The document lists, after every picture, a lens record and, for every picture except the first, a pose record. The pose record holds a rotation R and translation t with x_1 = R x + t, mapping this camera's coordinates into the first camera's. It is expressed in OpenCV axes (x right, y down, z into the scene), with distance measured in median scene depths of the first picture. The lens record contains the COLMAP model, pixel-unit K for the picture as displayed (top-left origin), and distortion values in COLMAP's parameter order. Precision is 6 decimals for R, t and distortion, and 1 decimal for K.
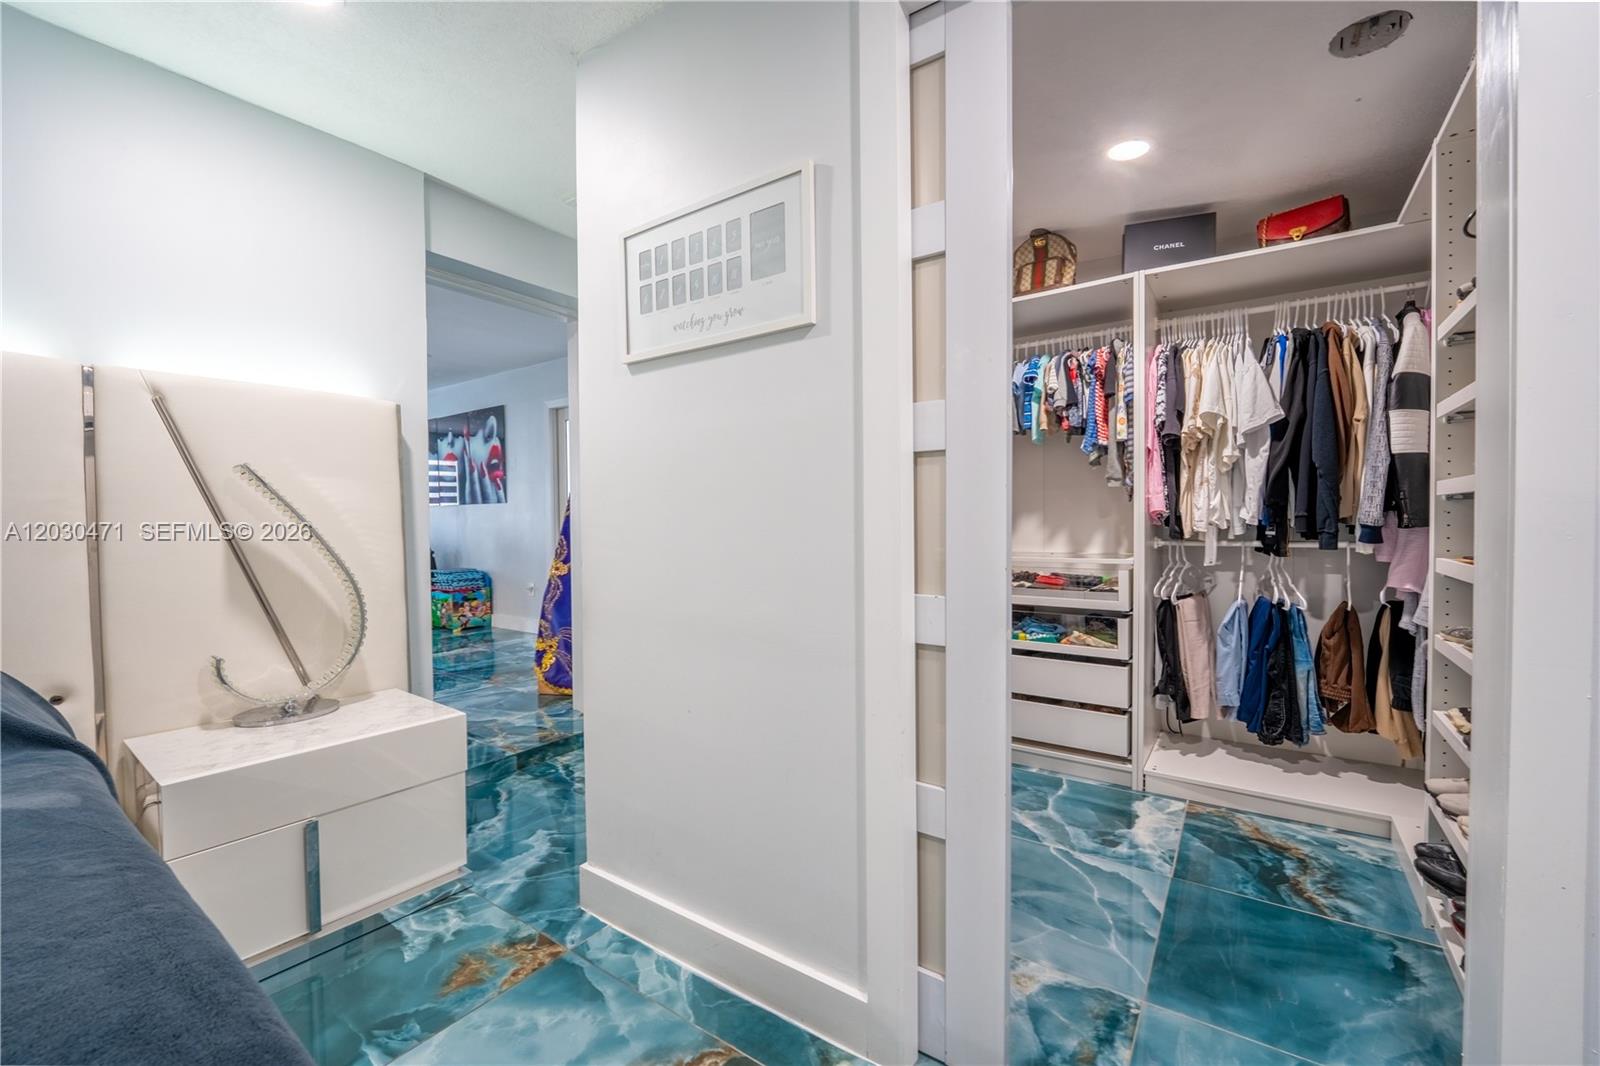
lens RADIAL K [[659.8, 0, 800.0], [0, 659.8, 533.0], [0, 0, 1]] dist [-0.010398, -0.000008]
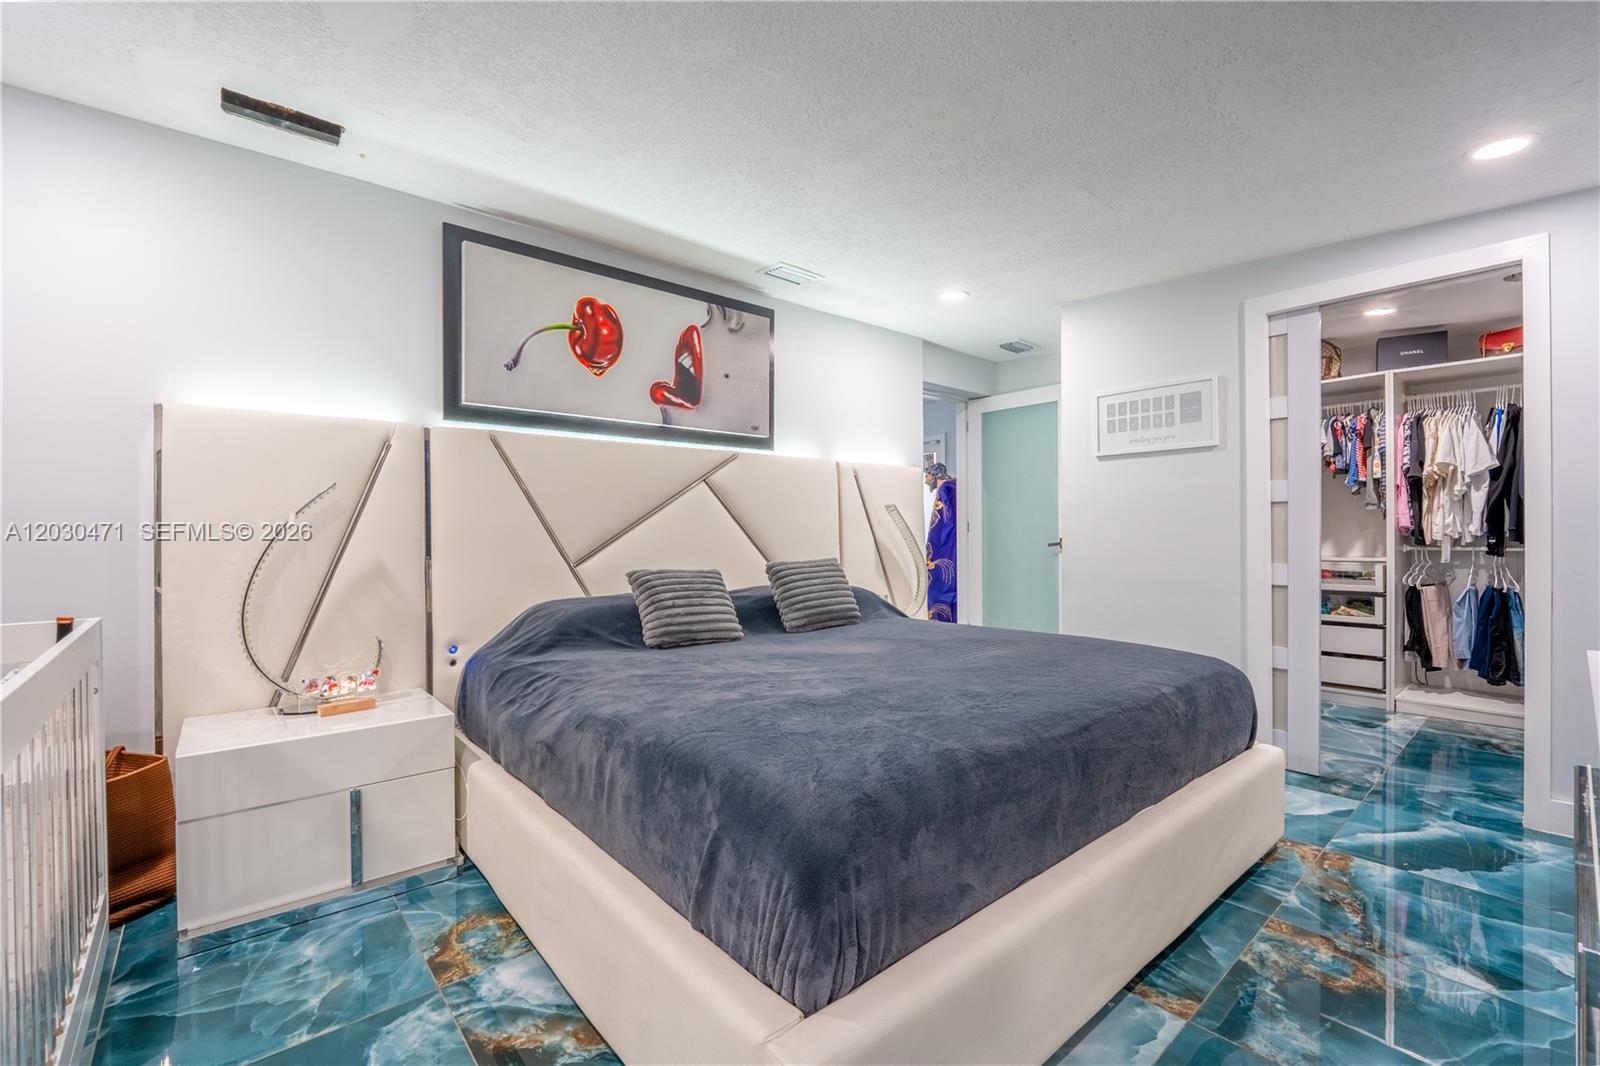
lens RADIAL K [[686.7, 0, 802.3], [0, 686.7, 533.6], [0, 0, 1]] dist [-0.012111, -0.000310]
pose [[0.968622, 0.002589, -0.248526, -0.405044], [-0.006790, 0.999848, -0.016049, 0.017595], [0.248447, 0.017233, 0.968492, -0.849413]]
